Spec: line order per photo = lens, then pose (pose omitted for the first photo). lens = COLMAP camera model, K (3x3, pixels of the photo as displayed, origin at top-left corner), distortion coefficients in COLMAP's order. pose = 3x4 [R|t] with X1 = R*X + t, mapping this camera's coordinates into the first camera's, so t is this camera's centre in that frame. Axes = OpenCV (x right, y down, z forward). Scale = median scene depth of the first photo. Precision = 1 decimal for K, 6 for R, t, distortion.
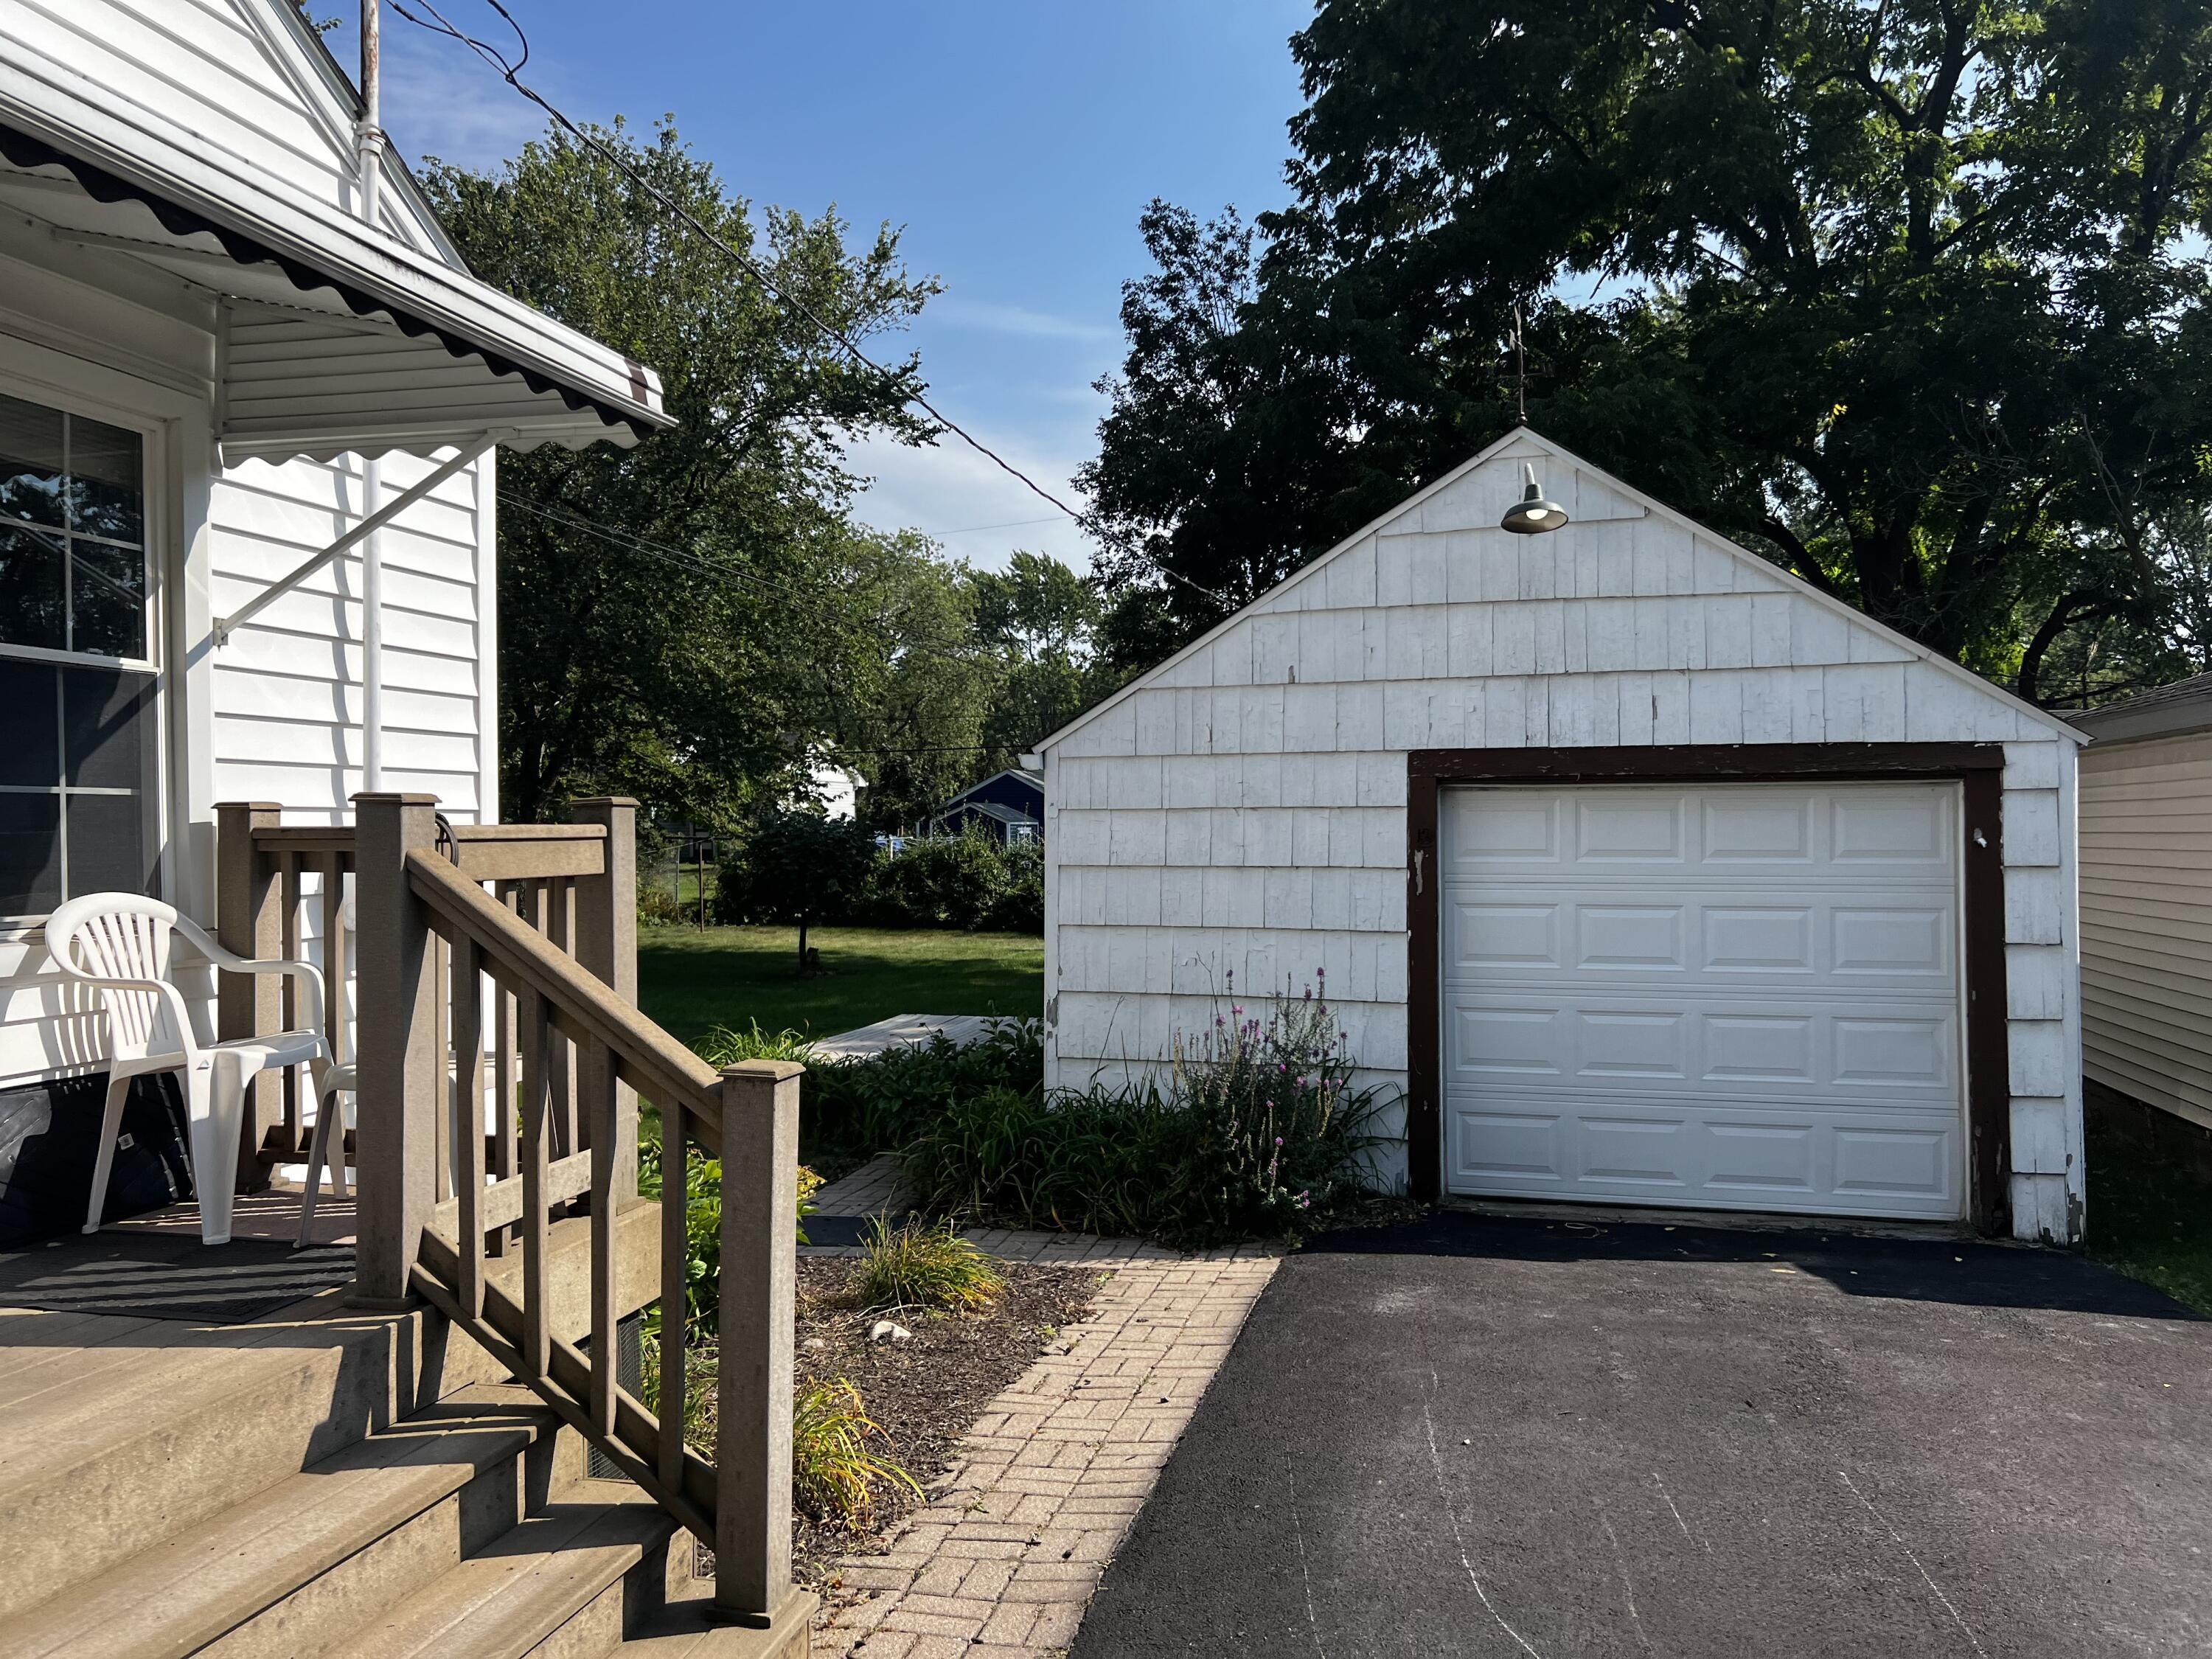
lens RADIAL K [[1663.4, 0, 1114.7], [0, 1663.4, 834.4], [0, 0, 1]] dist [0.031619, -0.013826]
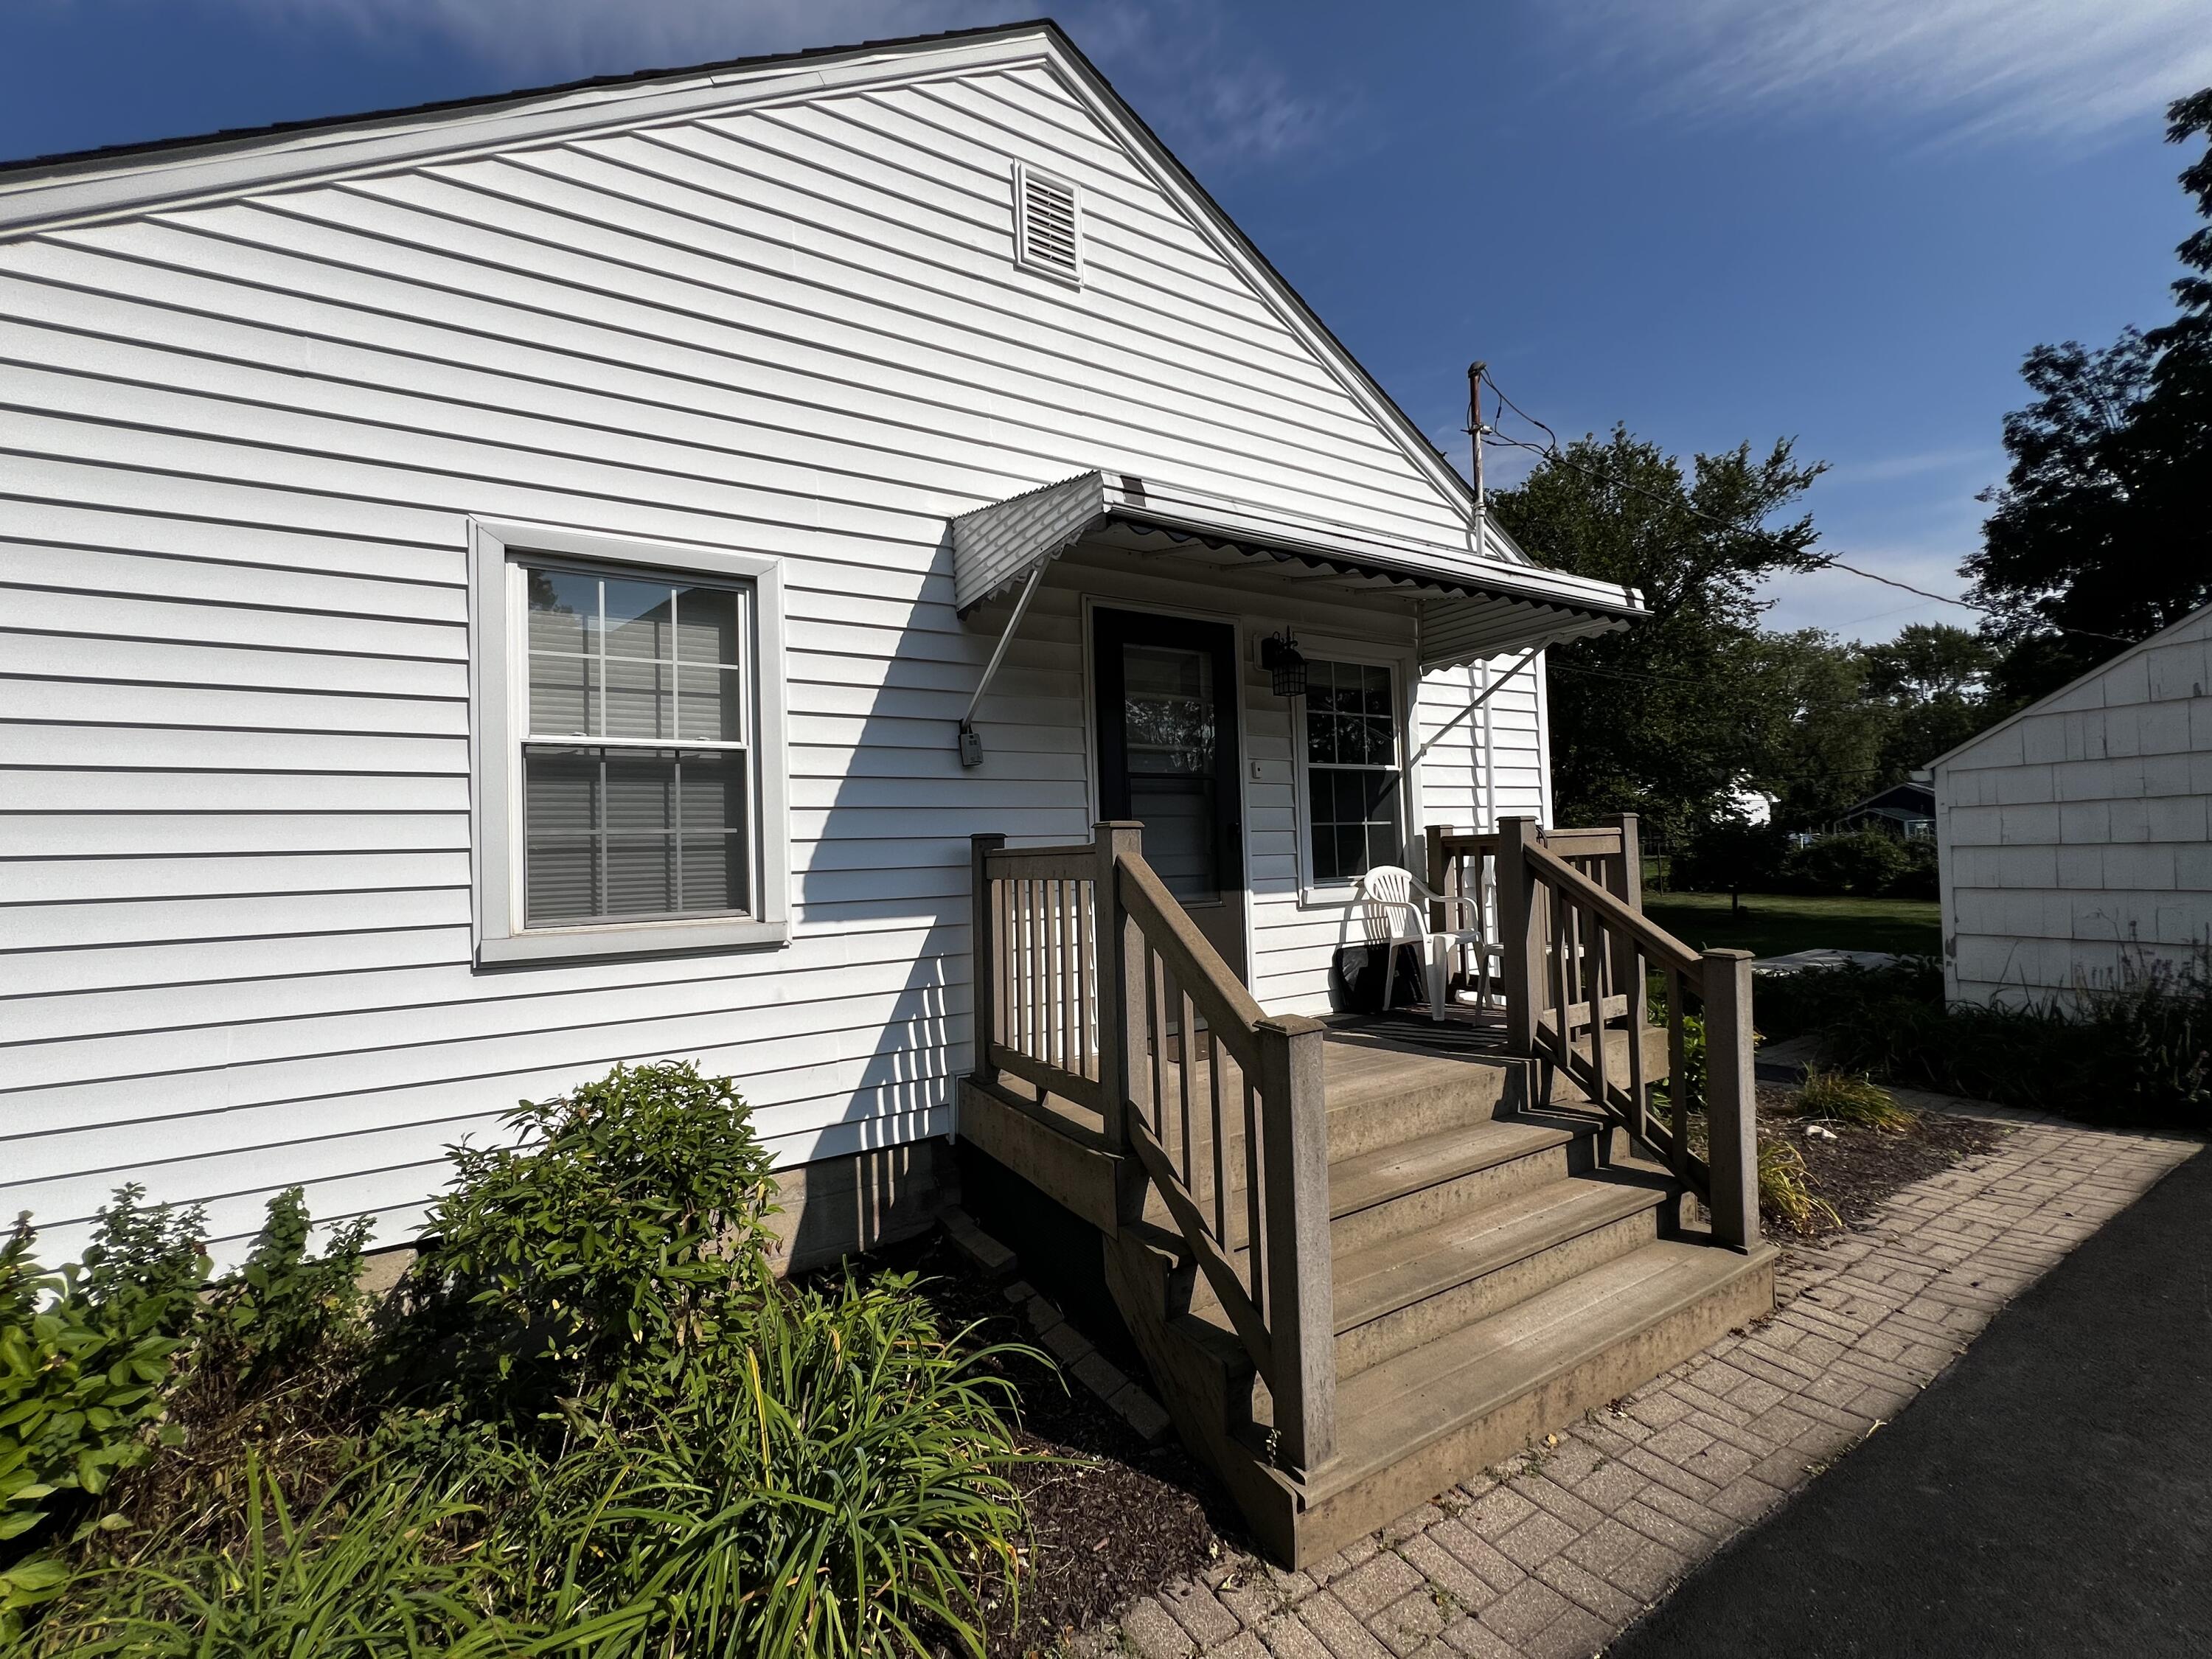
lens RADIAL K [[888.1, 0, 1099.1], [0, 888.1, 836.6], [0, 0, 1]] dist [-0.001346, 0.001670]
pose [[0.694447, -0.035925, -0.718647, 0.010298], [0.030401, 0.999326, -0.020579, 0.005091], [0.718902, -0.007557, 0.695071, -0.107934]]
